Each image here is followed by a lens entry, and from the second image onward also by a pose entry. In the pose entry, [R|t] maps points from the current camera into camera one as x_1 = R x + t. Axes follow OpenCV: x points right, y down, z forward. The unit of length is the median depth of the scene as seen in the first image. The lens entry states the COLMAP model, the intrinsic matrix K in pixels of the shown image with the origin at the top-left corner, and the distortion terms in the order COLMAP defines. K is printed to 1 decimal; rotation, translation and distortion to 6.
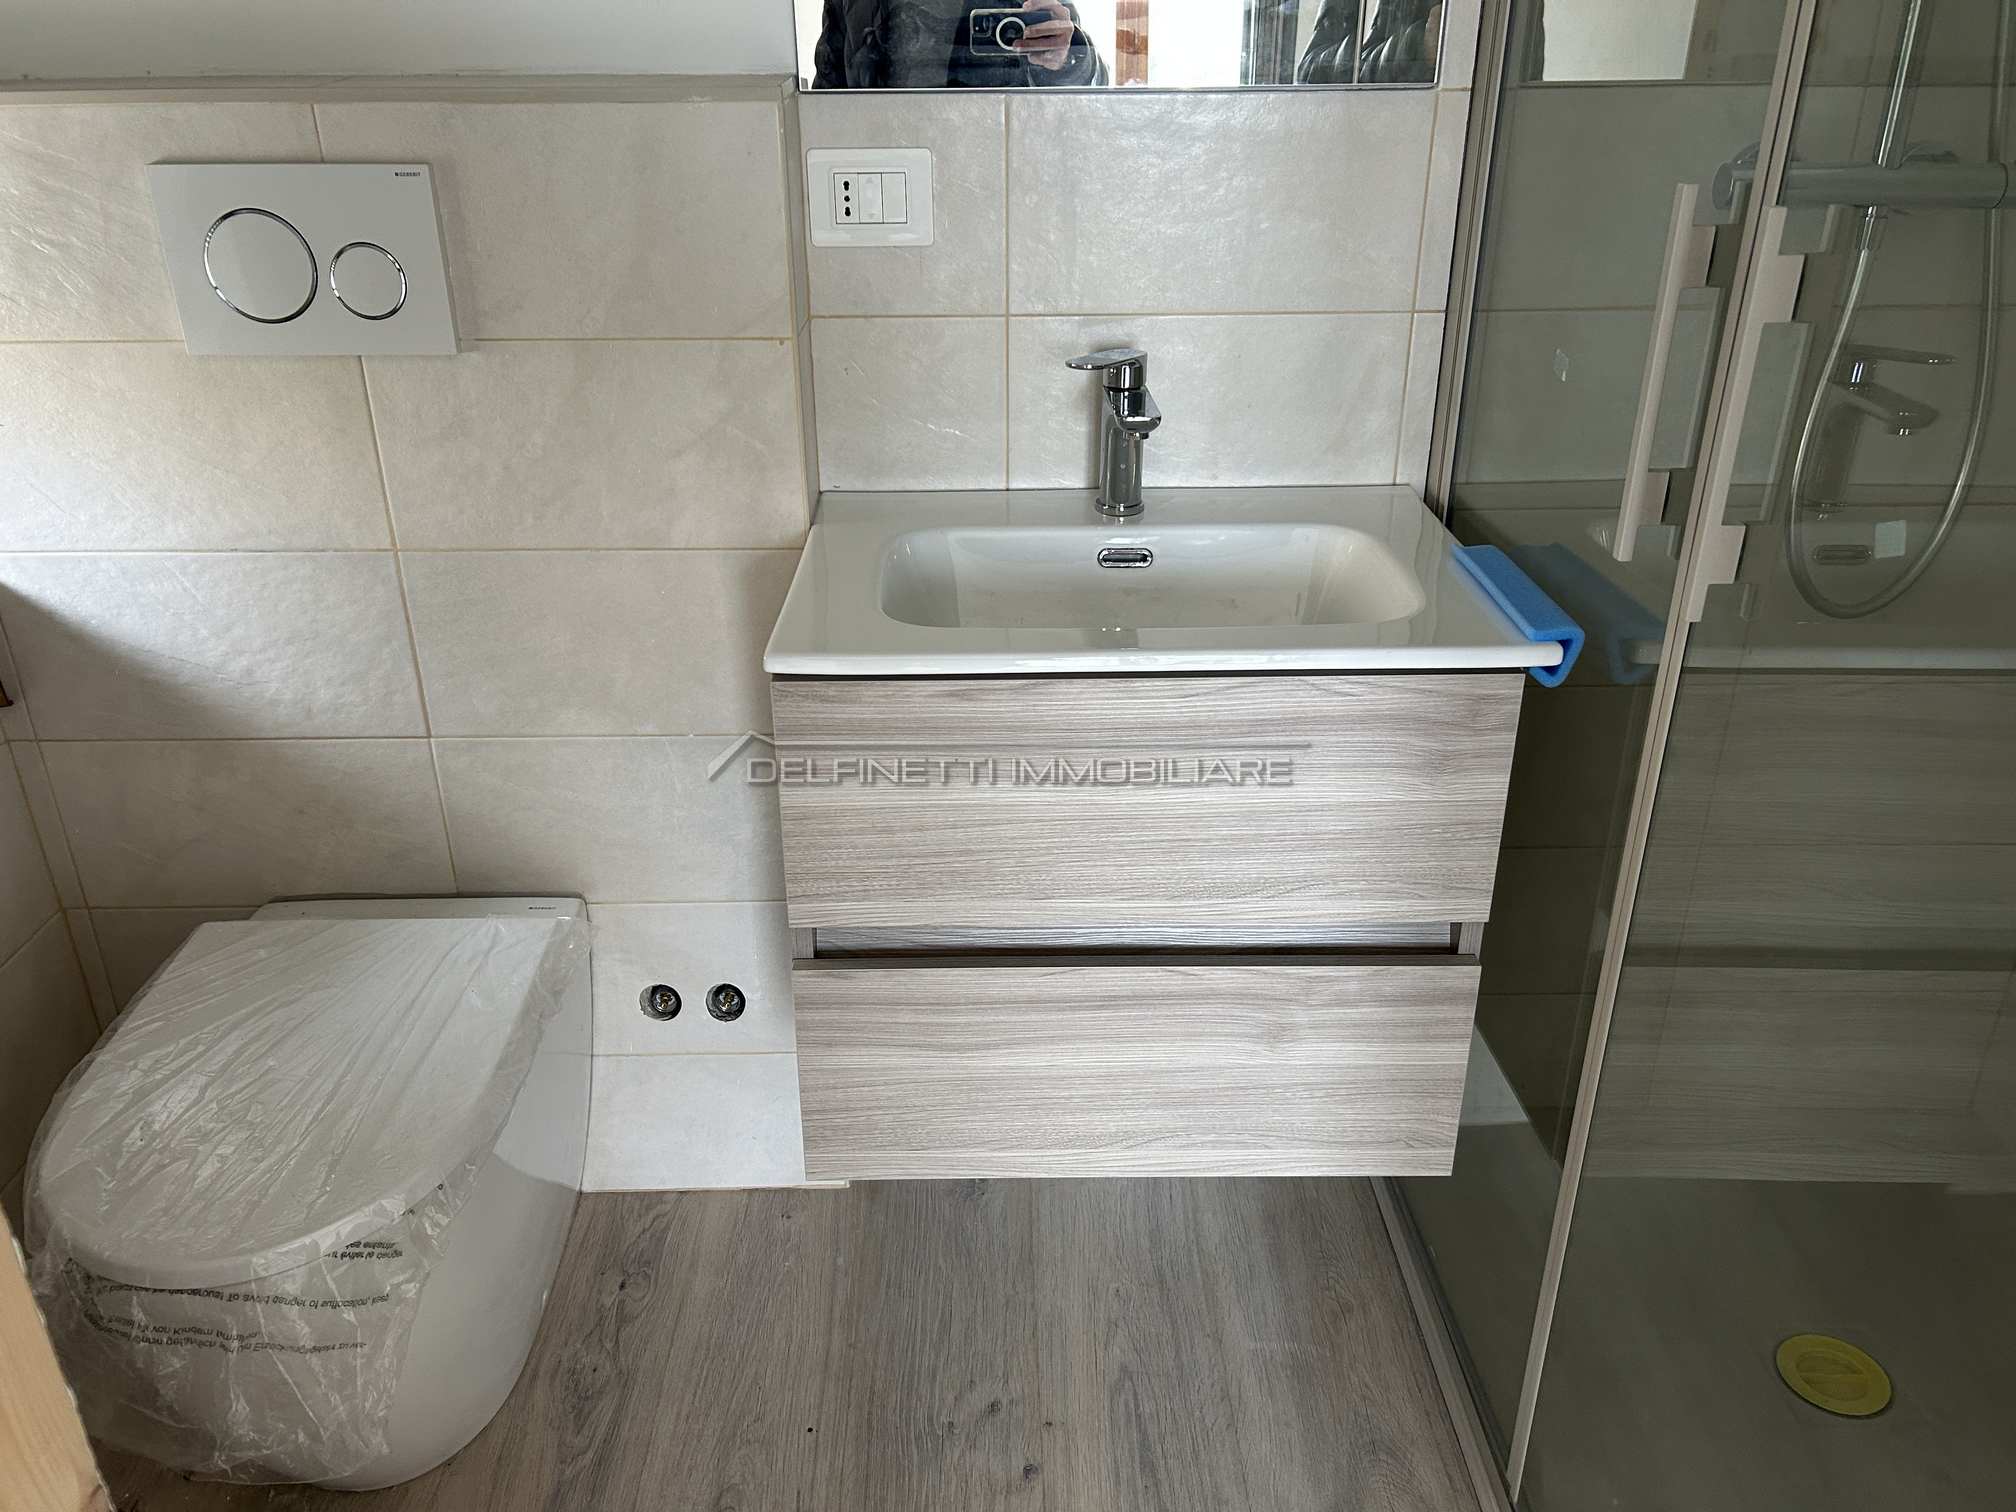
lens RADIAL K [[1523.2, 0, 1000.2], [0, 1523.2, 760.7], [0, 0, 1]] dist [0.049204, -0.049451]
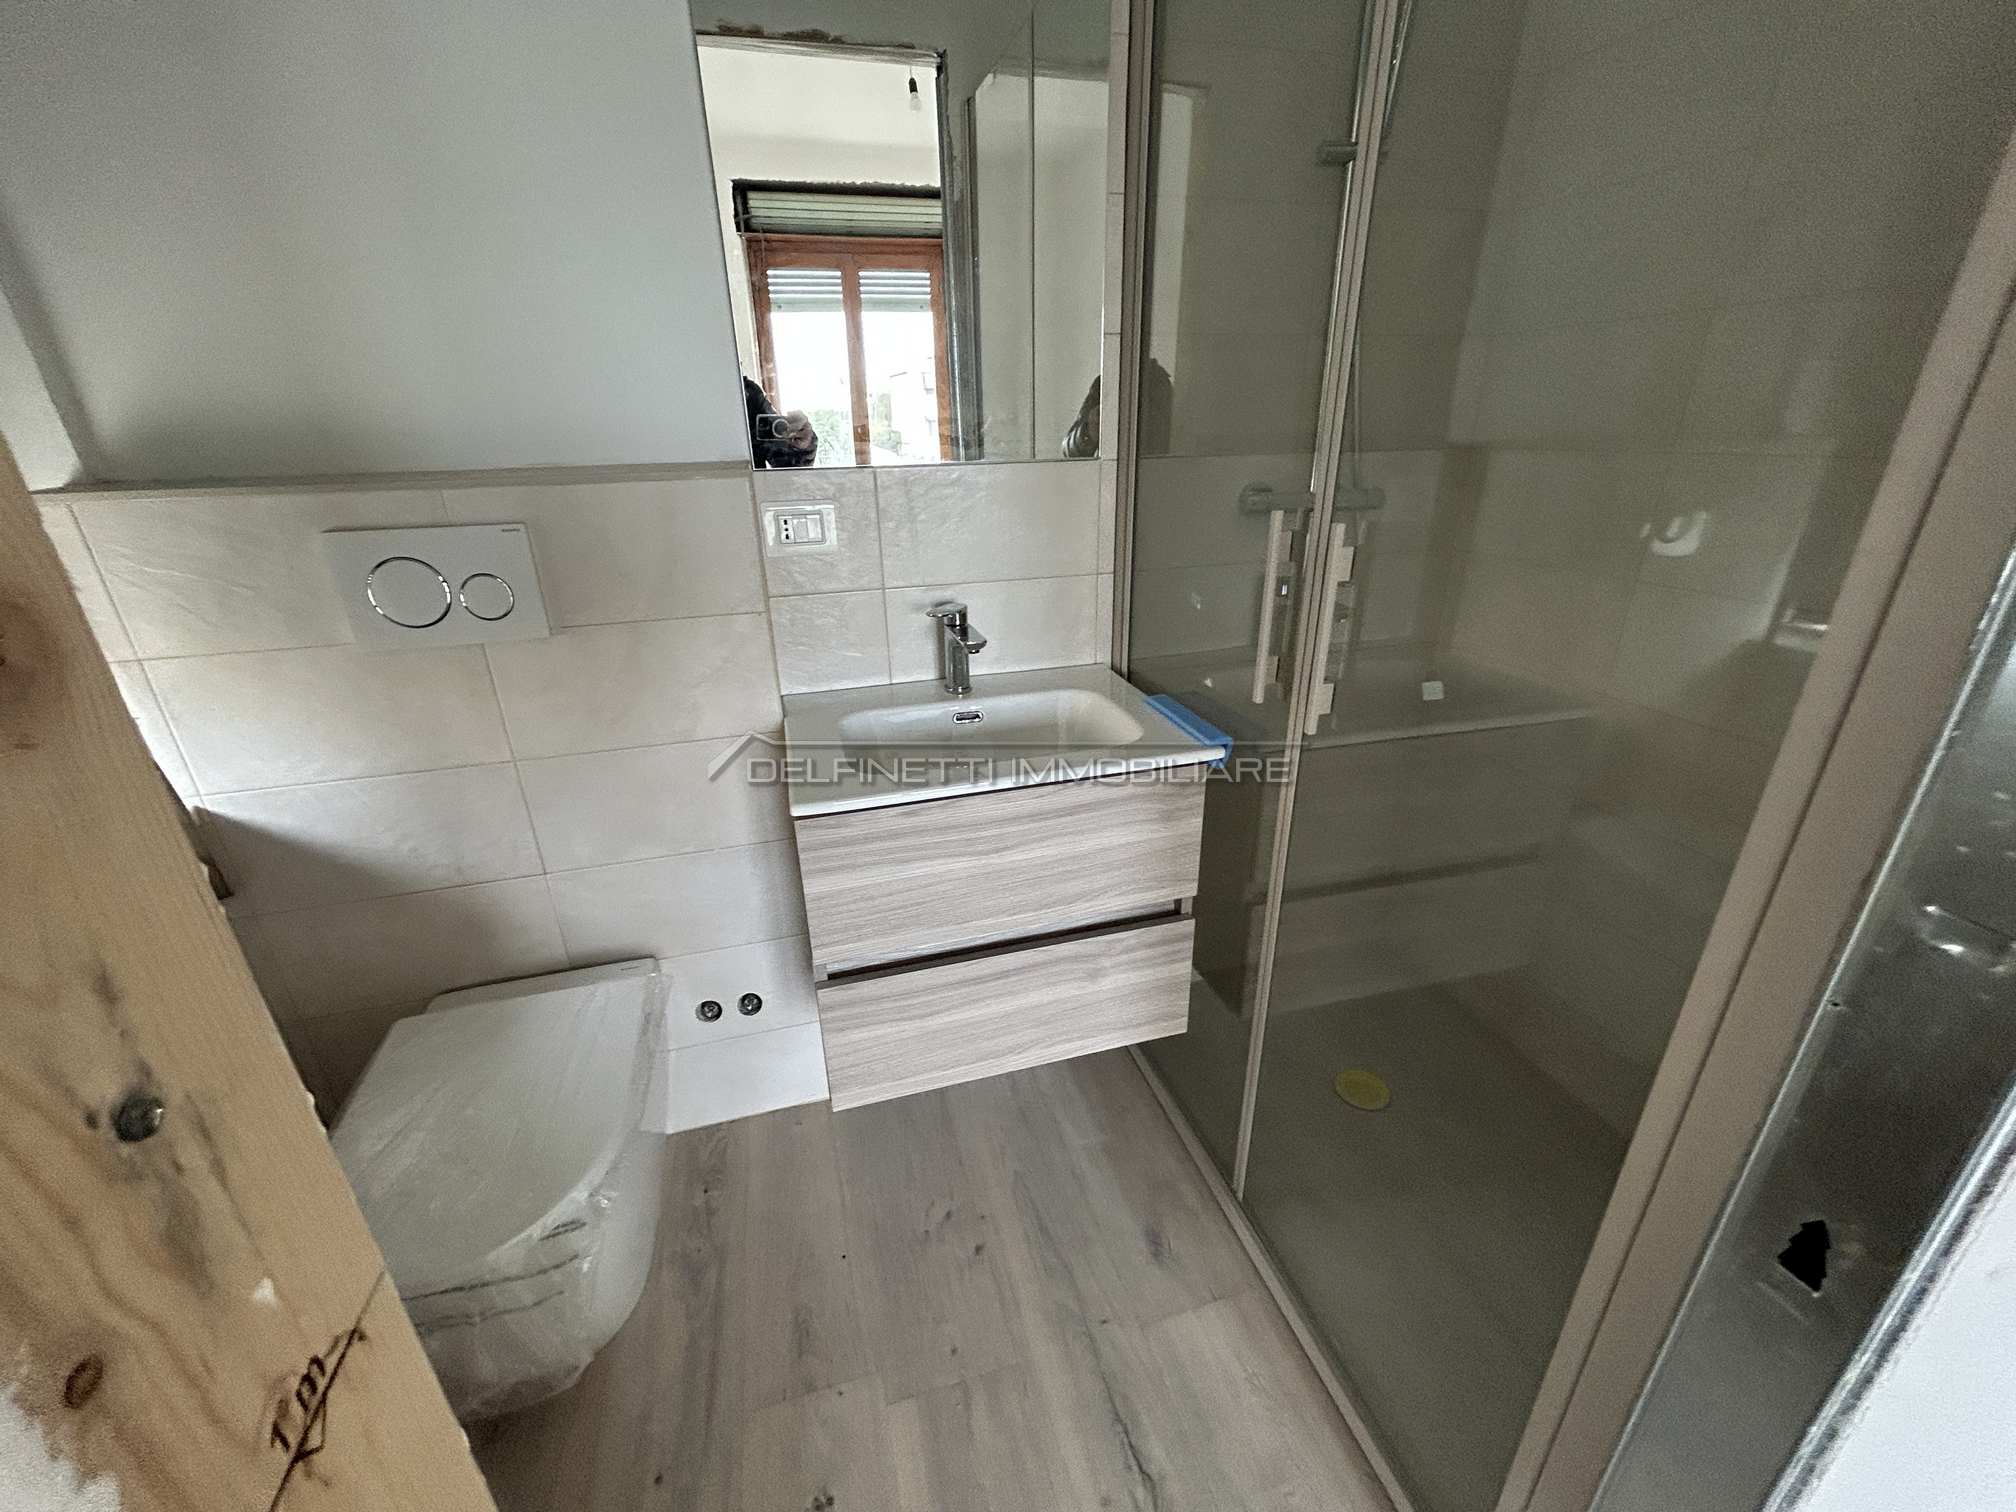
lens RADIAL K [[811.9, 0, 1017.5], [0, 811.9, 754.2], [0, 0, 1]] dist [-0.000792, 0.000053]
pose [[0.964723, -0.112619, 0.237963, -0.098466], [0.125761, 0.991224, -0.040737, -0.047880], [-0.231287, 0.069226, 0.970420, 0.073174]]
